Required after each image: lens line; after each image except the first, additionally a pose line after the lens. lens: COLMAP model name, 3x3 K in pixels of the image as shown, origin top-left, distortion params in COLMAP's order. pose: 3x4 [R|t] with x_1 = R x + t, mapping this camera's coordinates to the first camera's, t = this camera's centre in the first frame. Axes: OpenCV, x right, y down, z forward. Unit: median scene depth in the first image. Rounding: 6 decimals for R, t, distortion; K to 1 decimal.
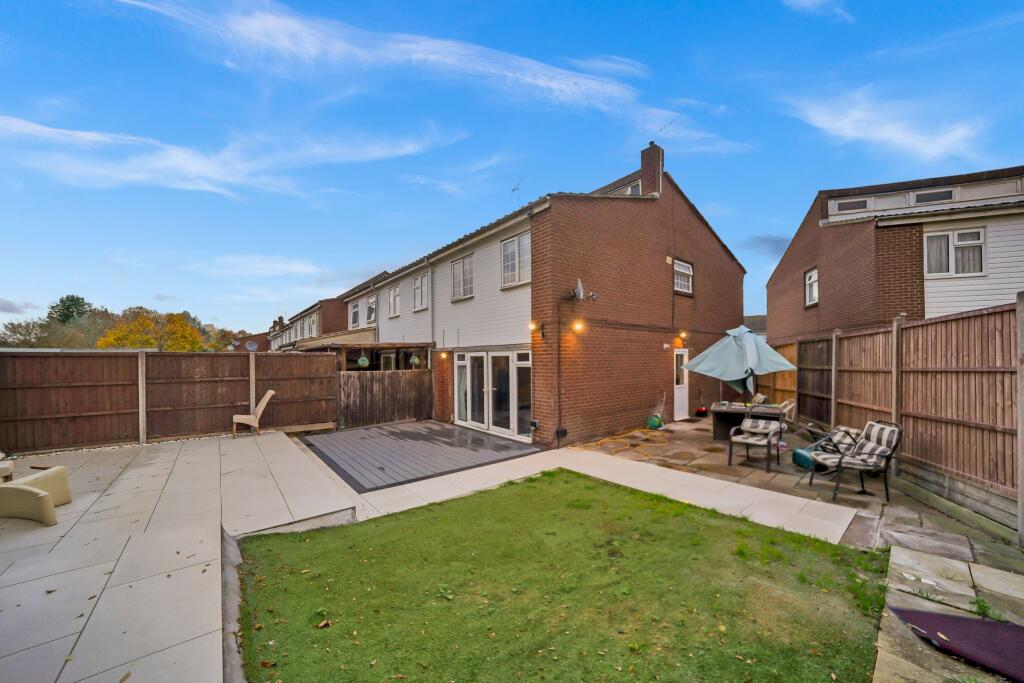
lens RADIAL K [[367.5, 0, 520.1], [0, 367.5, 361.1], [0, 0, 1]] dist [-0.014935, -0.000102]
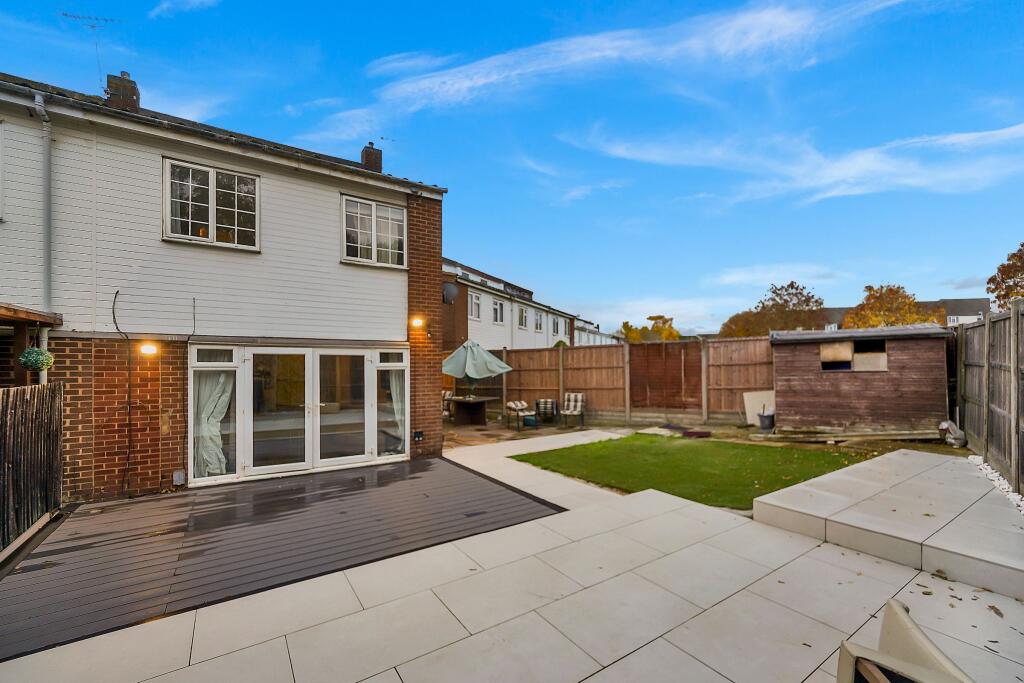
lens RADIAL K [[414.1, 0, 502.2], [0, 414.1, 363.6], [0, 0, 1]] dist [-0.003499, -0.000133]
pose [[0.122880, 0.013811, 0.992325, -0.816615], [0.008245, 0.999854, -0.014937, 0.017148], [-0.992387, 0.010017, 0.122748, 0.607740]]
